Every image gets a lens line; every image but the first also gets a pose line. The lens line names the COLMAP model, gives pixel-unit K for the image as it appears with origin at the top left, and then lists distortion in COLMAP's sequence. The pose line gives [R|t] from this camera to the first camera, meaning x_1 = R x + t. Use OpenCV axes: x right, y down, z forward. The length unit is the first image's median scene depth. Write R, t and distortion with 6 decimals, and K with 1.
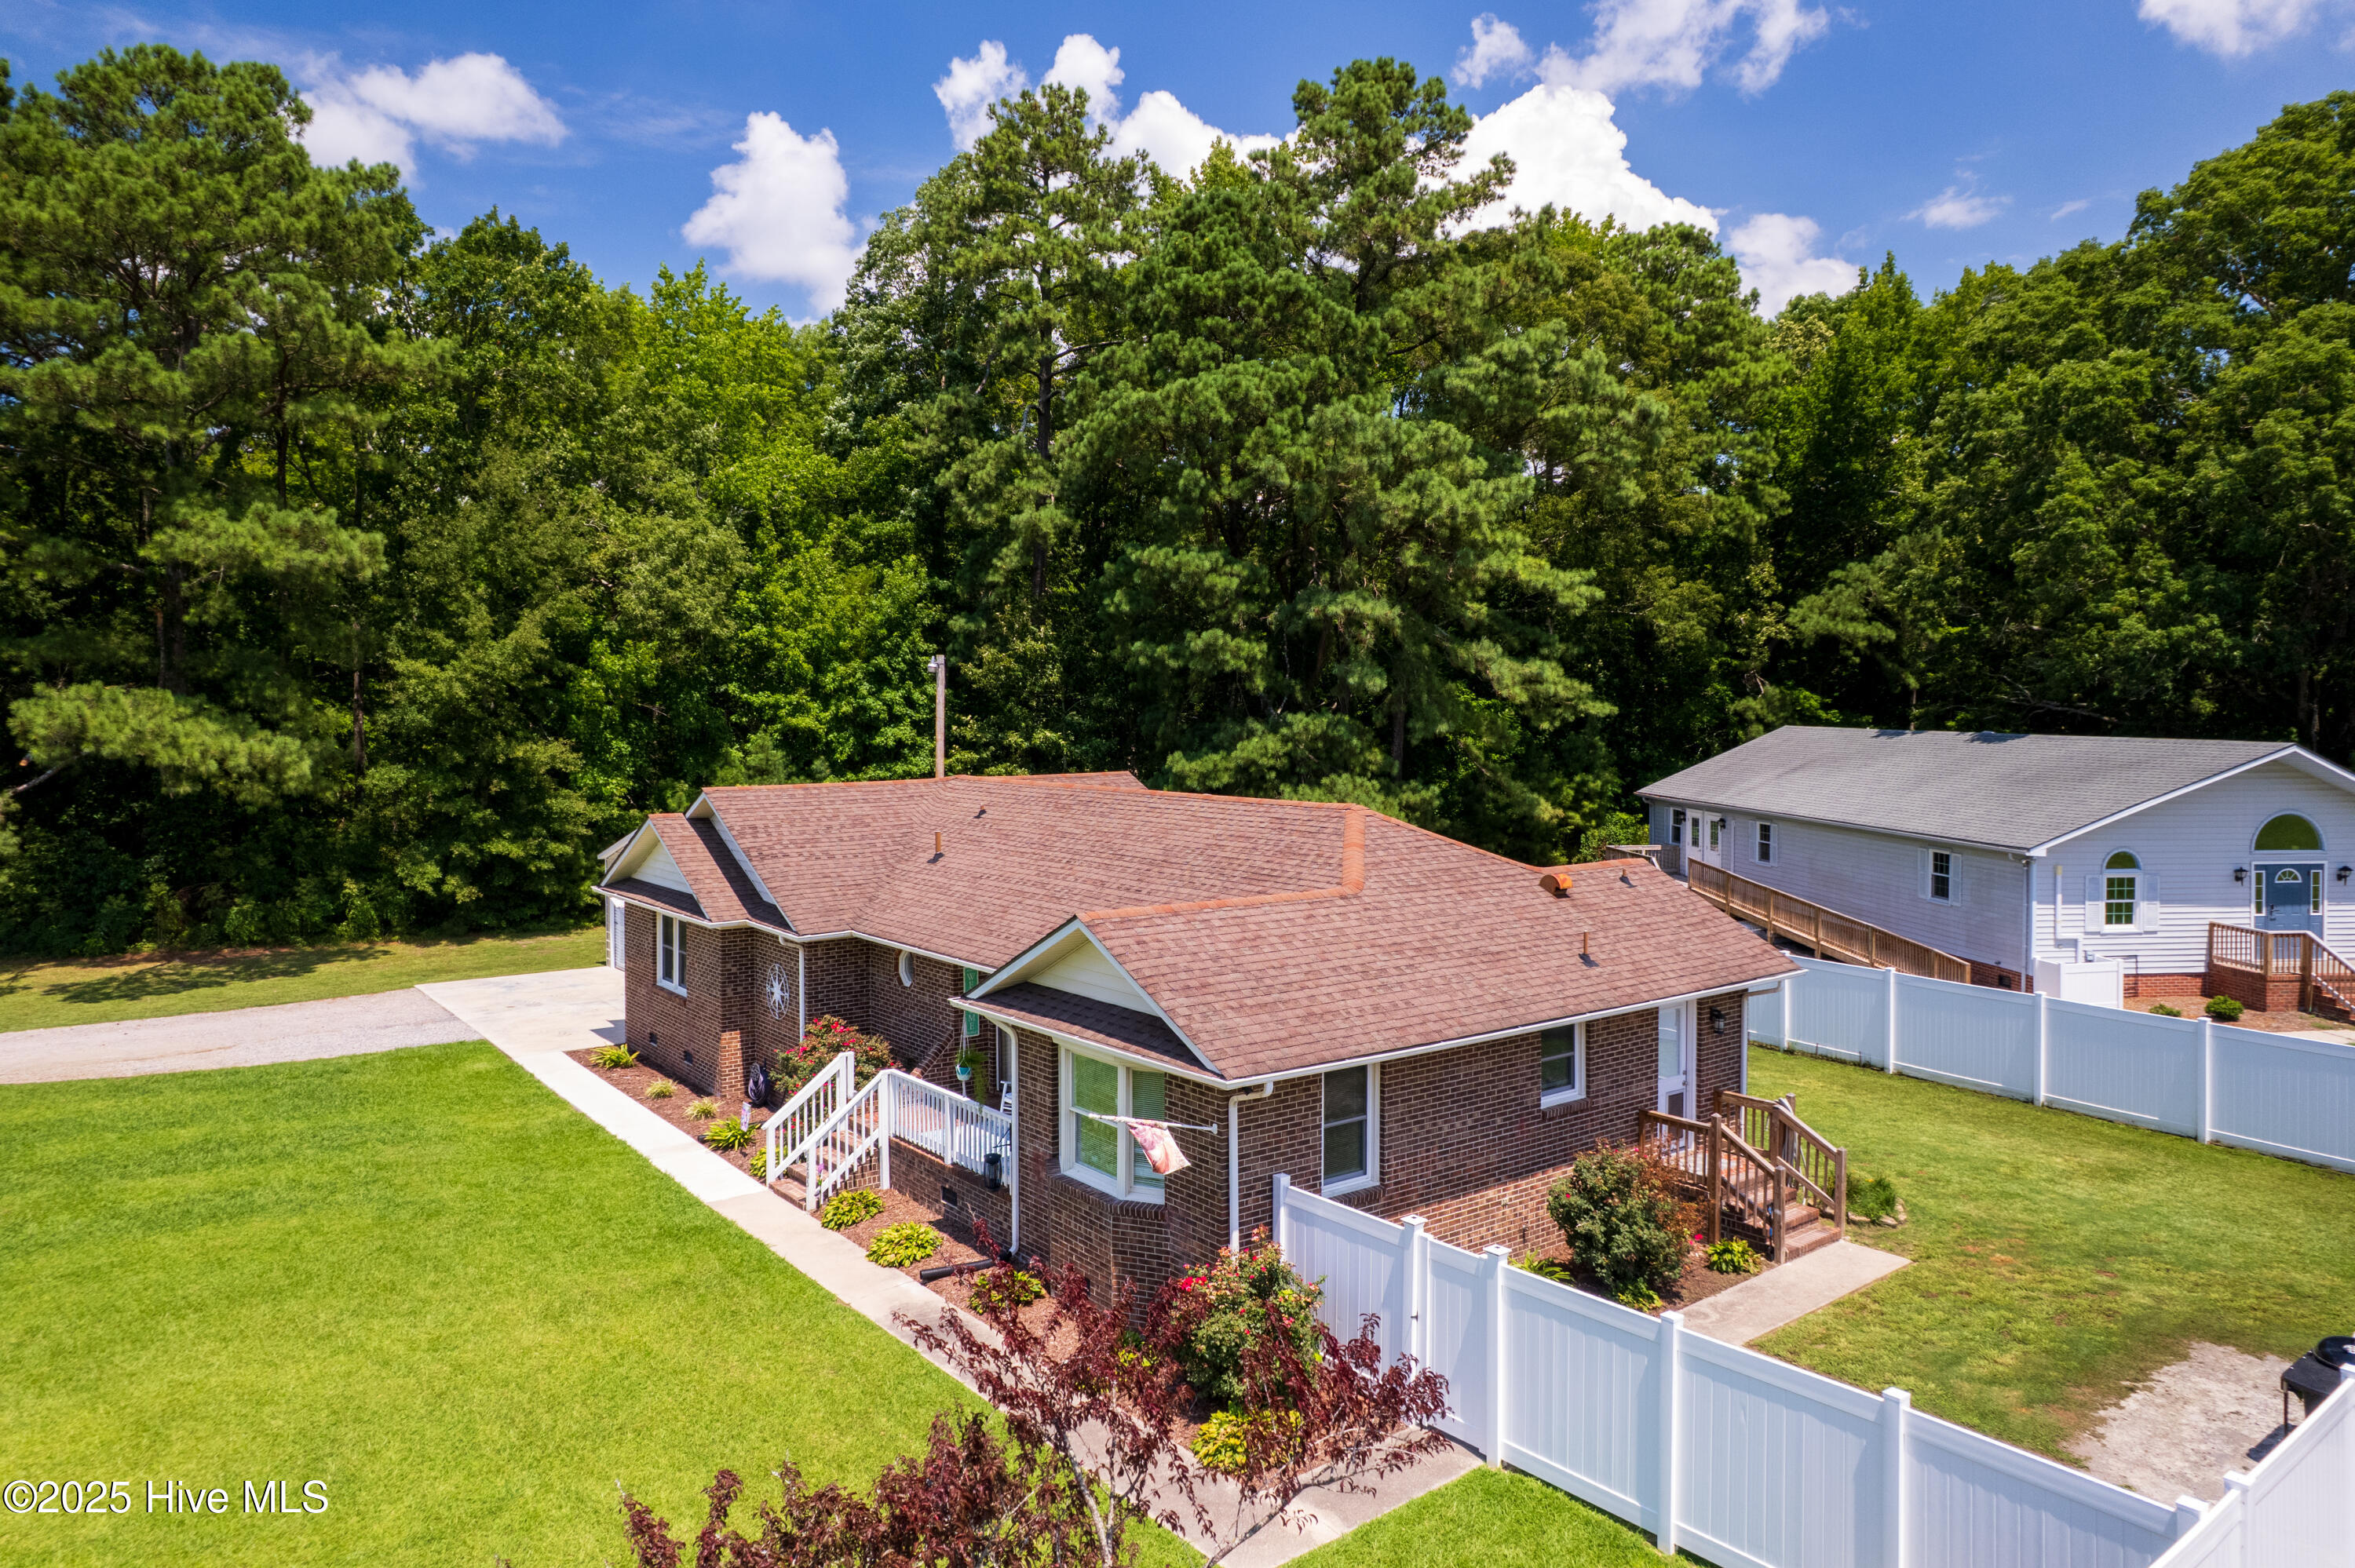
lens RADIAL K [[1508.8, 0, 1169.9], [0, 1508.8, 735.6], [0, 0, 1]] dist [-0.067842, 0.049129]
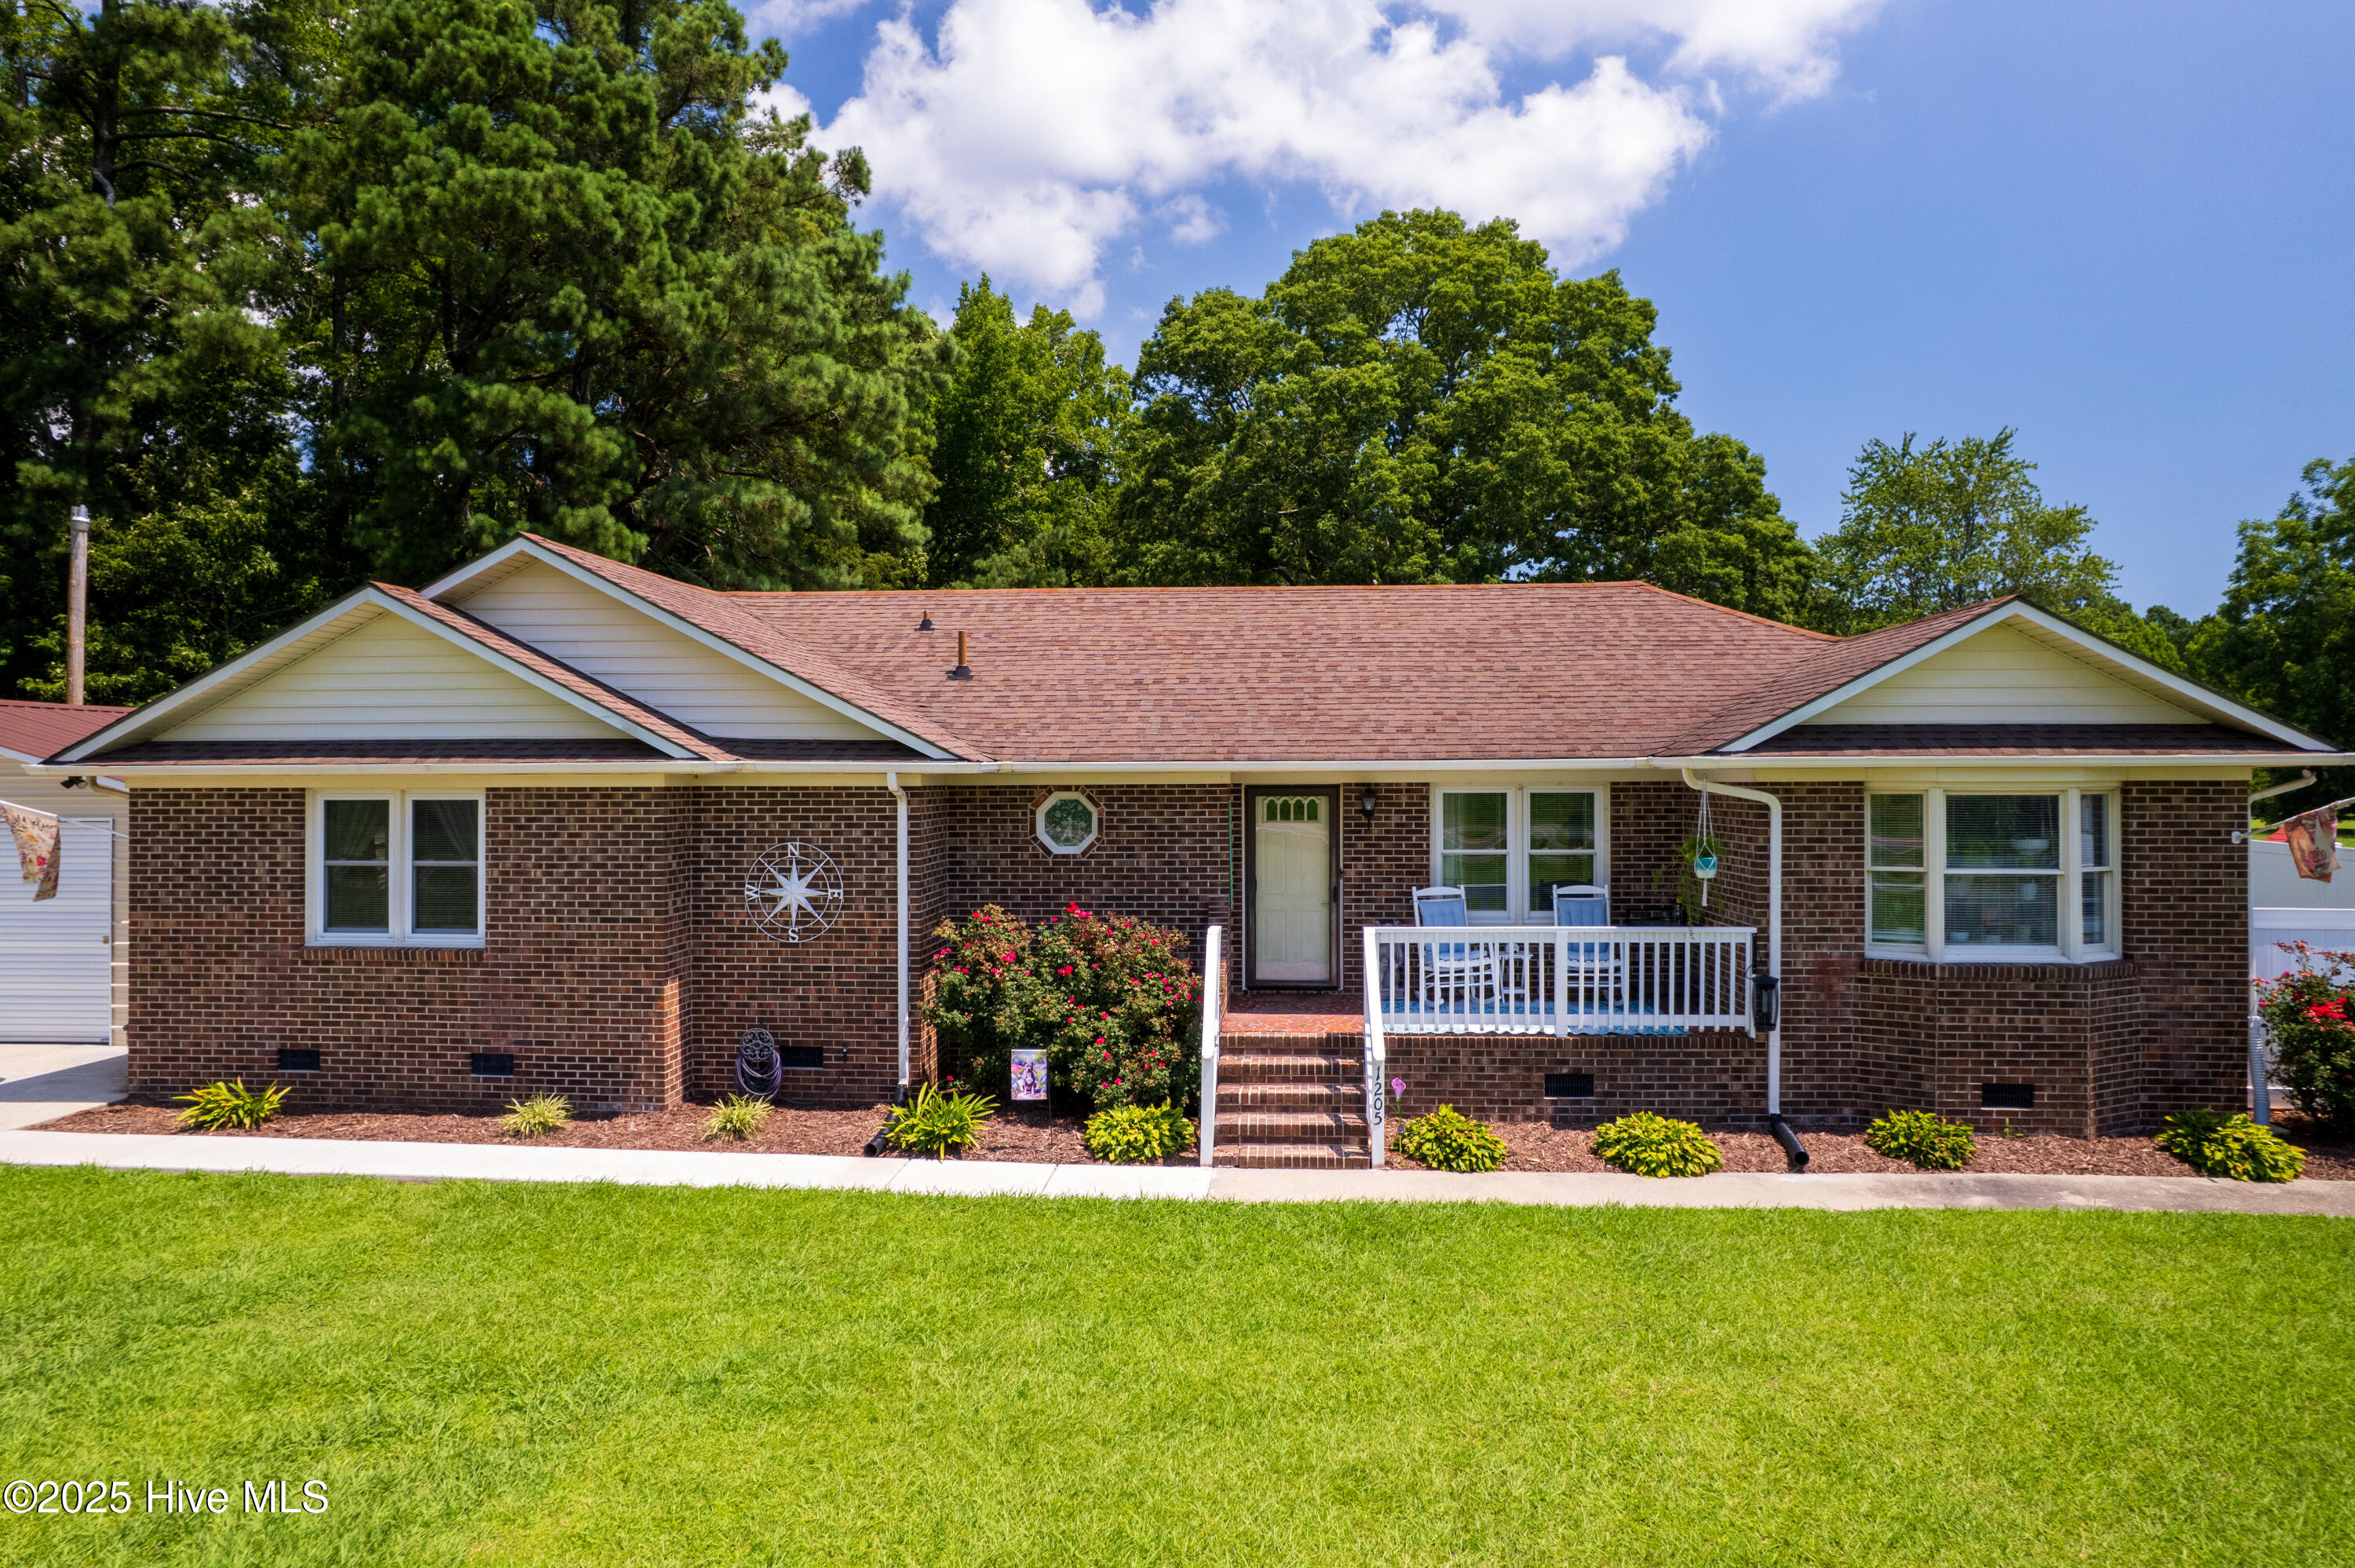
lens RADIAL K [[1497.6, 0, 1177.5], [0, 1497.6, 784.0], [0, 0, 1]] dist [-0.090109, 0.078280]
pose [[0.678138, -0.003479, 0.734926, -0.315923], [0.012847, 0.999892, -0.007121, 0.076425], [-0.734822, 0.014271, 0.678110, 0.295104]]
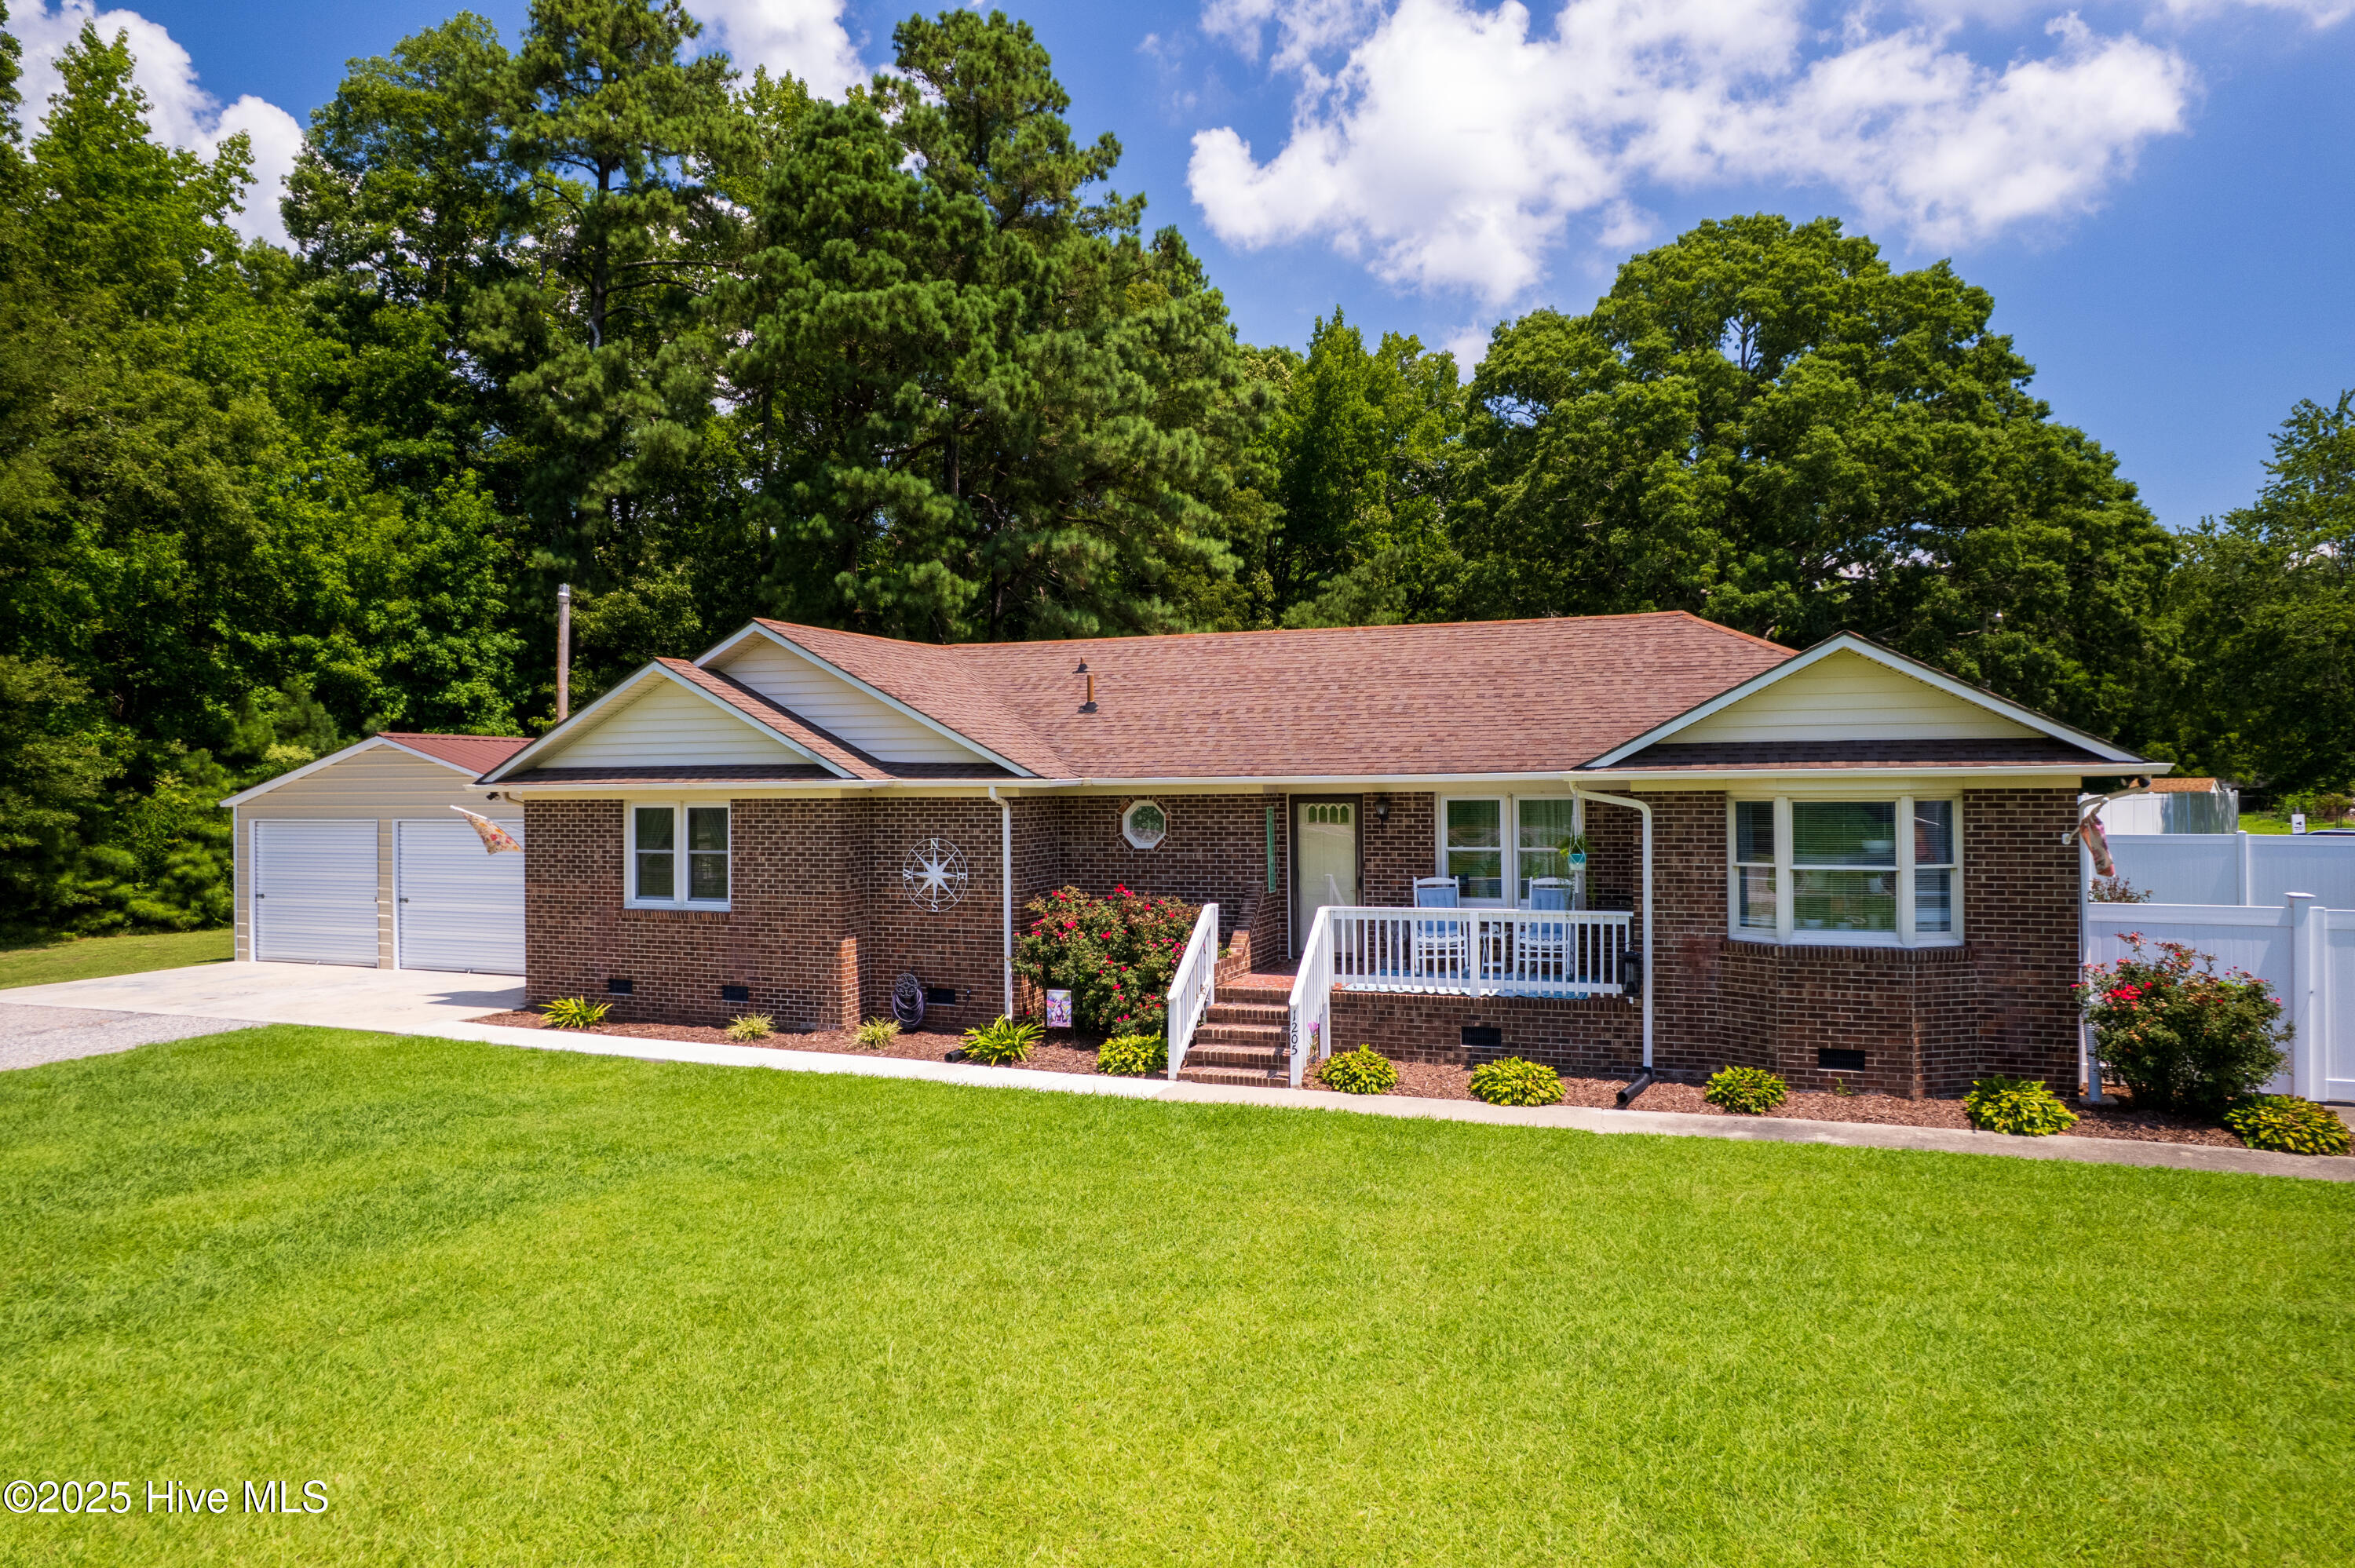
lens RADIAL K [[1474.6, 0, 1177.5], [0, 1474.6, 784.0], [0, 0, 1]] dist [-0.083627, 0.045914]
pose [[0.859676, -0.007013, 0.510792, -0.296505], [0.015785, 0.999793, -0.012840, 0.076390], [-0.510596, 0.019101, 0.859609, 0.172922]]
